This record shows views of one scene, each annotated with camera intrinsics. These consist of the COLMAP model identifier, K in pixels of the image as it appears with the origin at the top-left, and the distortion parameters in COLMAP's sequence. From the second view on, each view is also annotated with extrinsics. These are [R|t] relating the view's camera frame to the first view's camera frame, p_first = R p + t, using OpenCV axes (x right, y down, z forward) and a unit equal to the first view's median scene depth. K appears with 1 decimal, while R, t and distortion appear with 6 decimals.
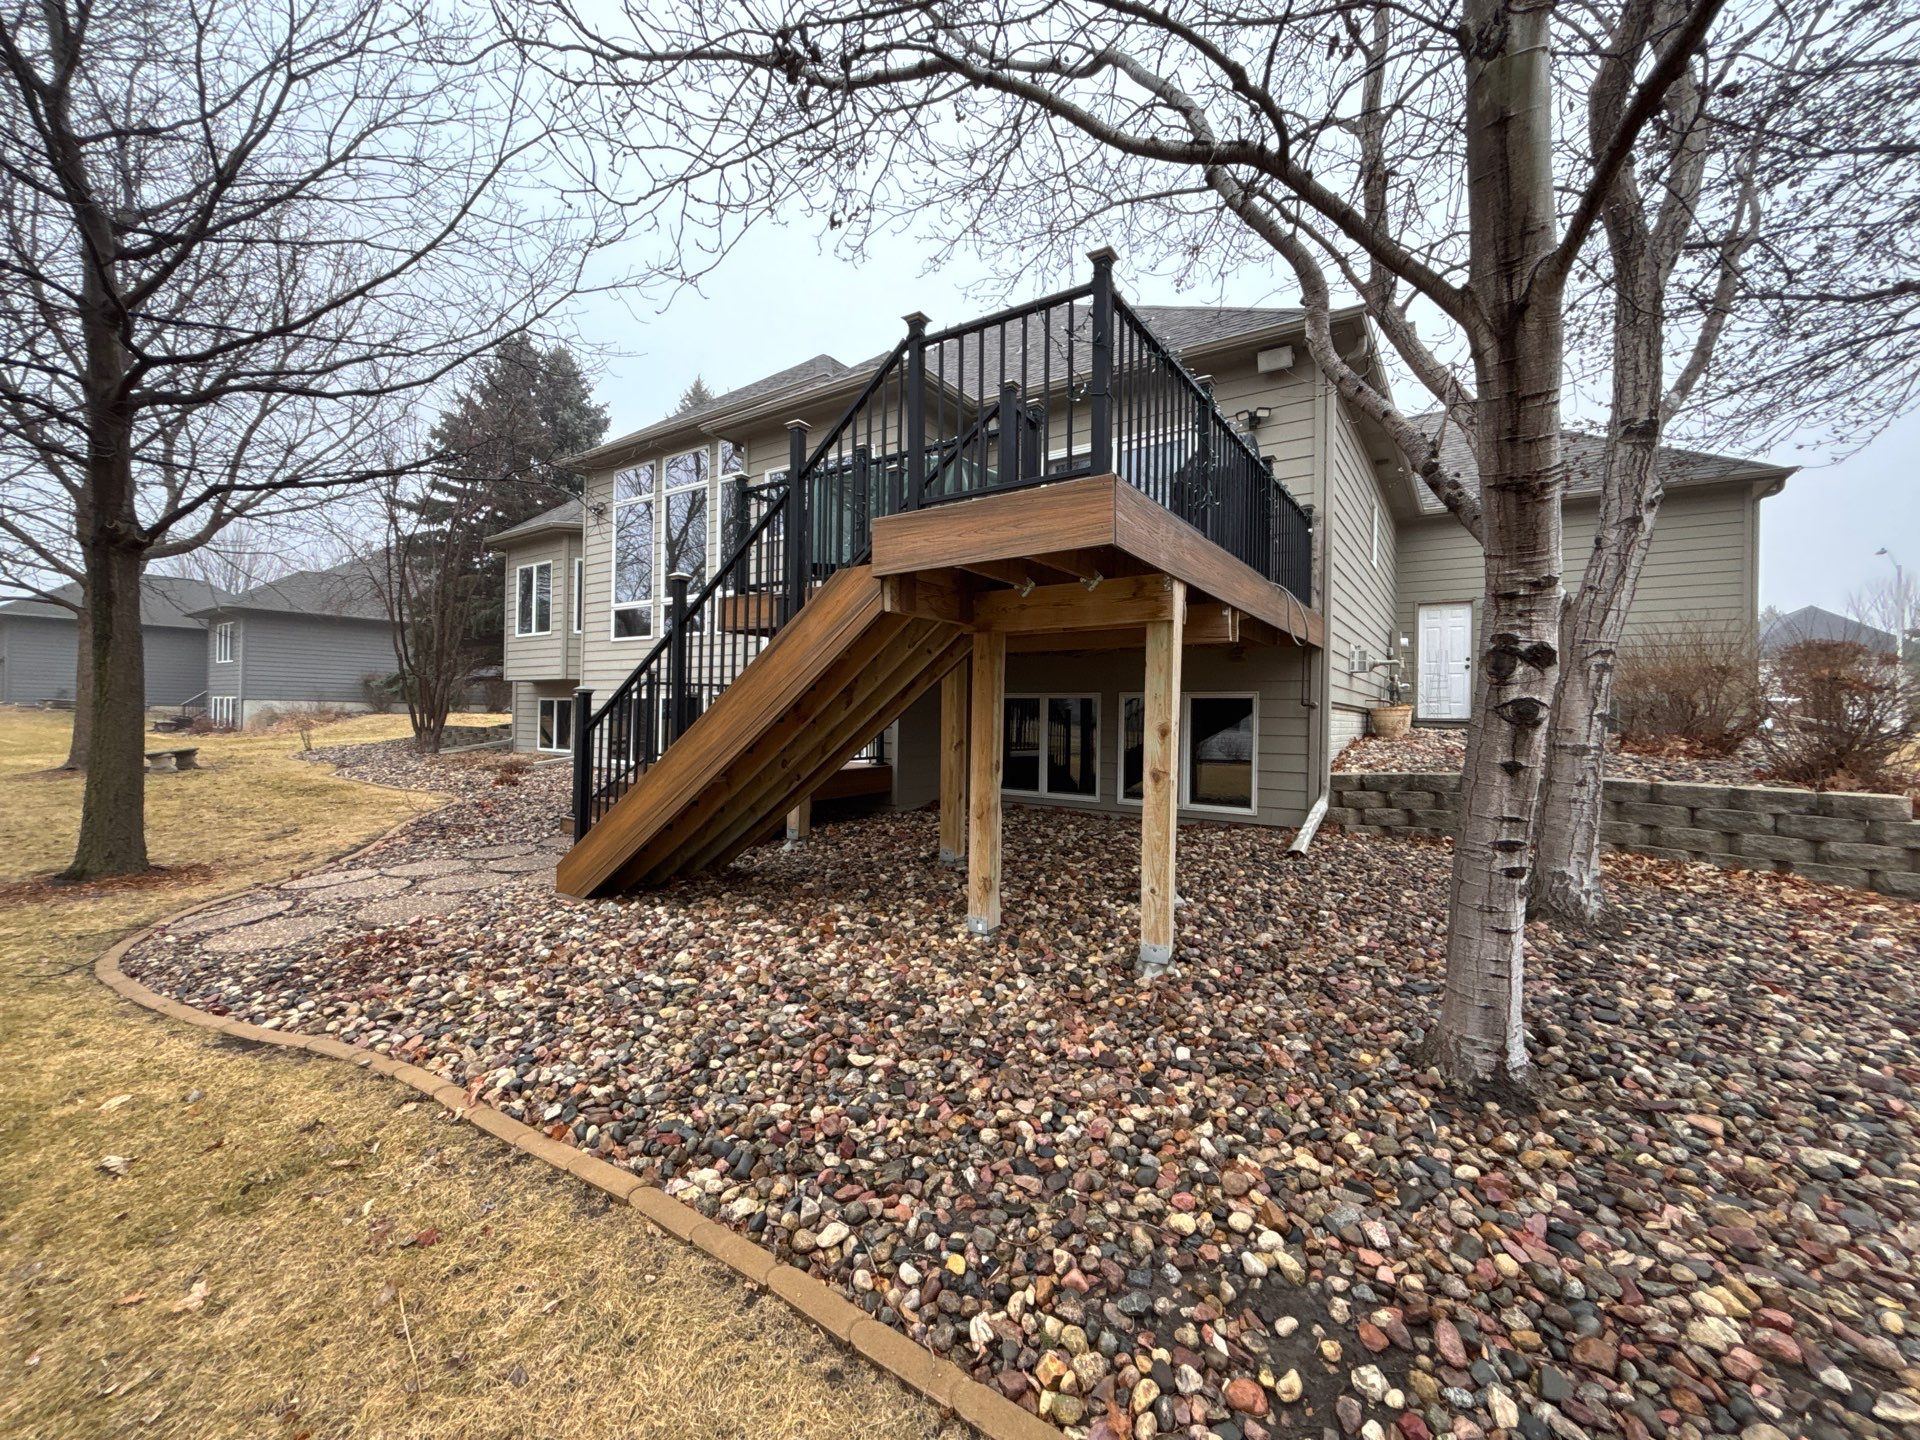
lens RADIAL K [[757.1, 0, 960.0], [0, 757.1, 720.0], [0, 0, 1]] dist [-0.003535, 0.000239]
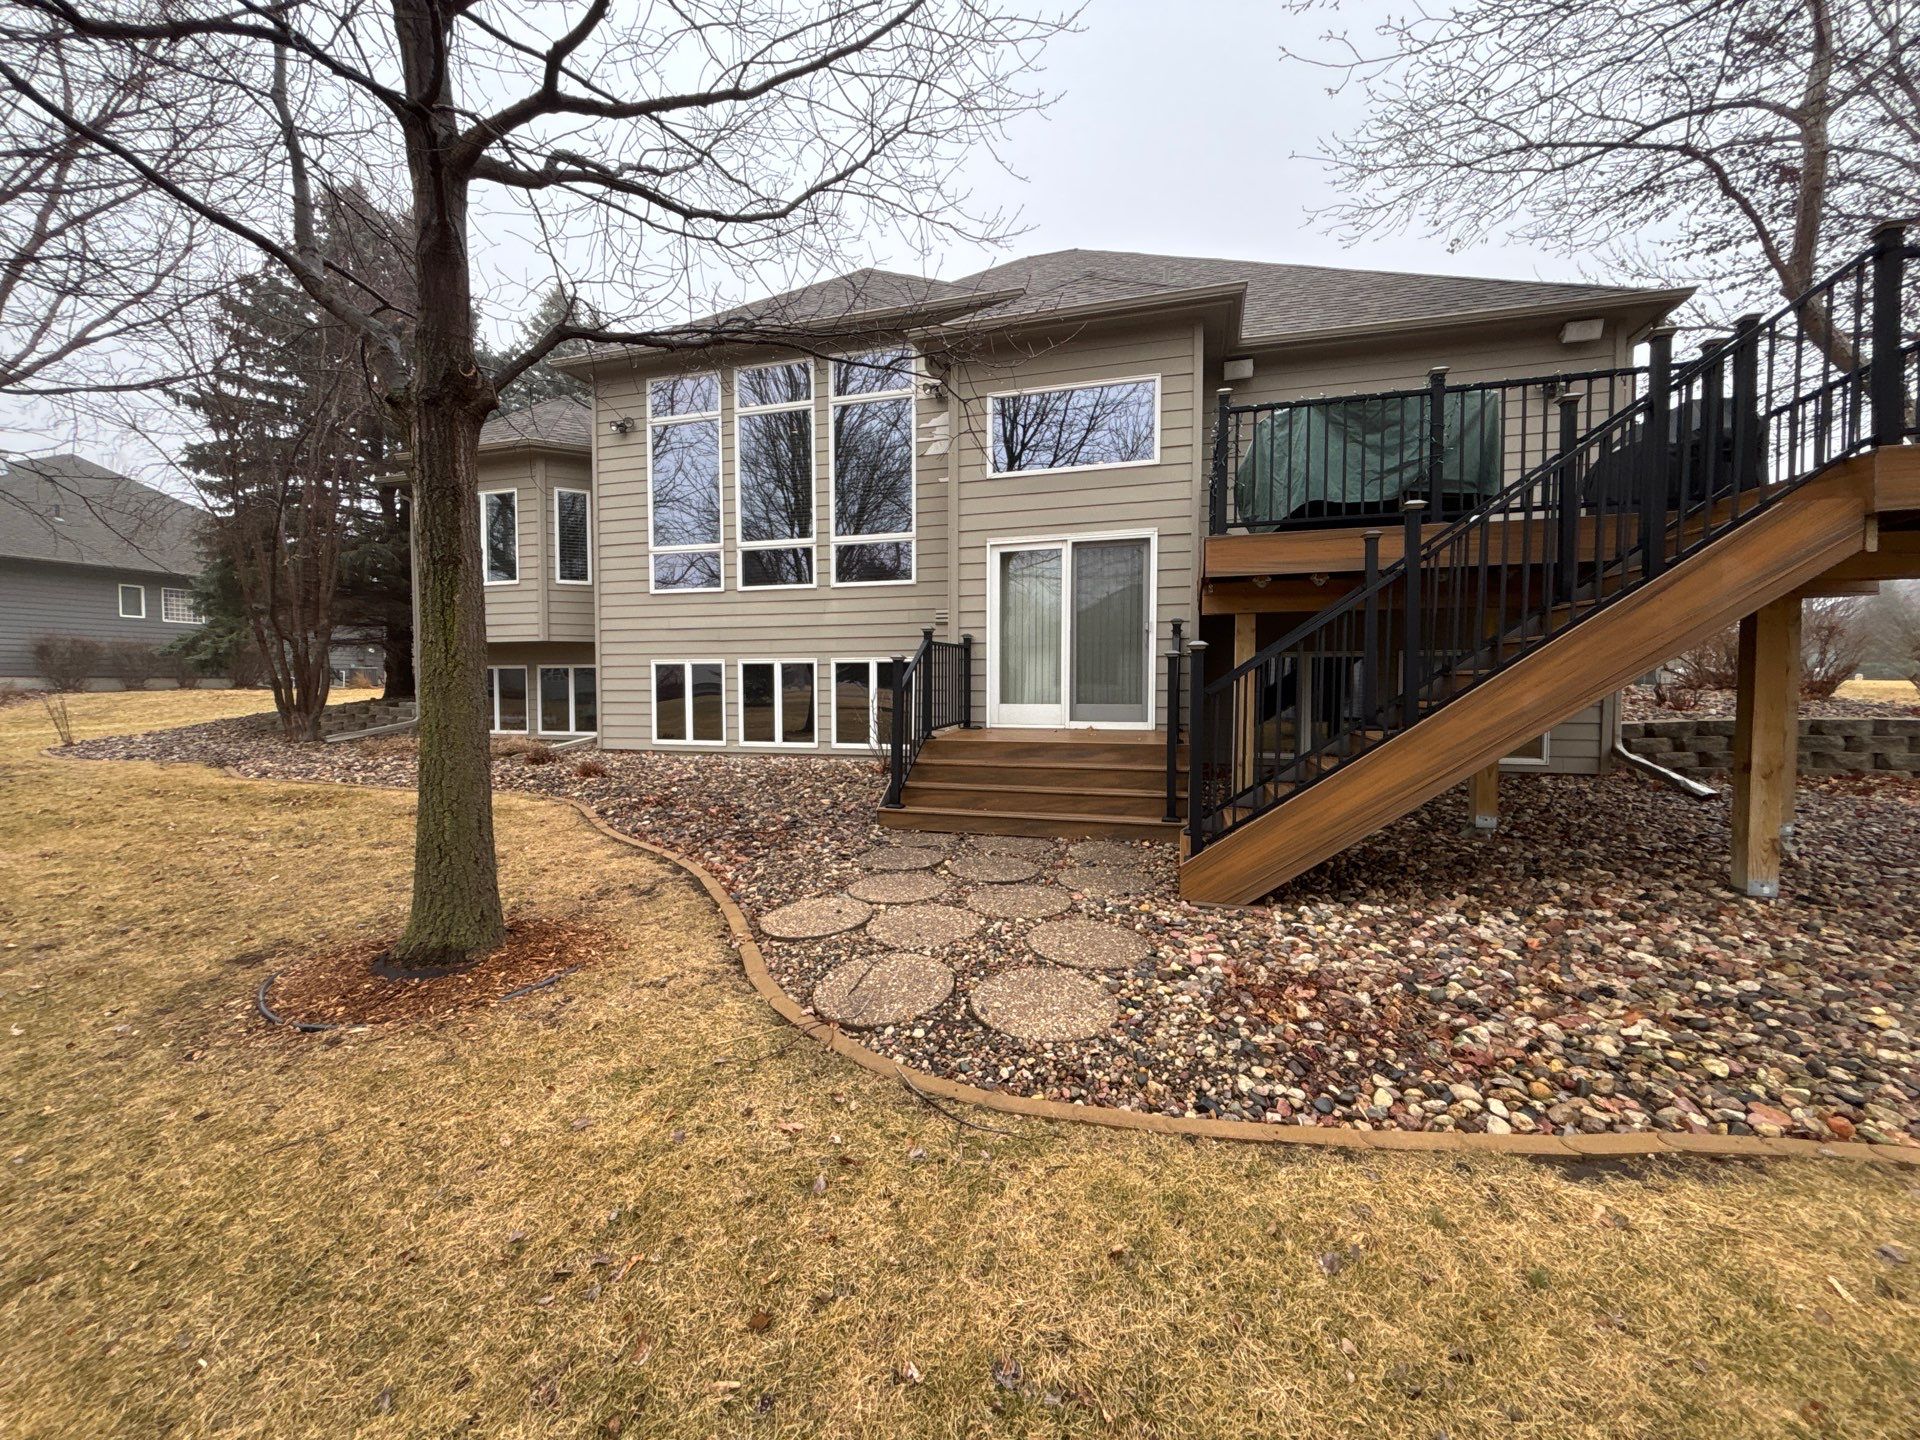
lens RADIAL K [[757.1, 0, 960.0], [0, 757.1, 720.0], [0, 0, 1]] dist [-0.003535, 0.000239]
pose [[0.953925, -0.030717, 0.298468, -0.438764], [0.017649, 0.998768, 0.046380, -0.001084], [-0.299525, -0.038976, 0.953292, 0.143043]]
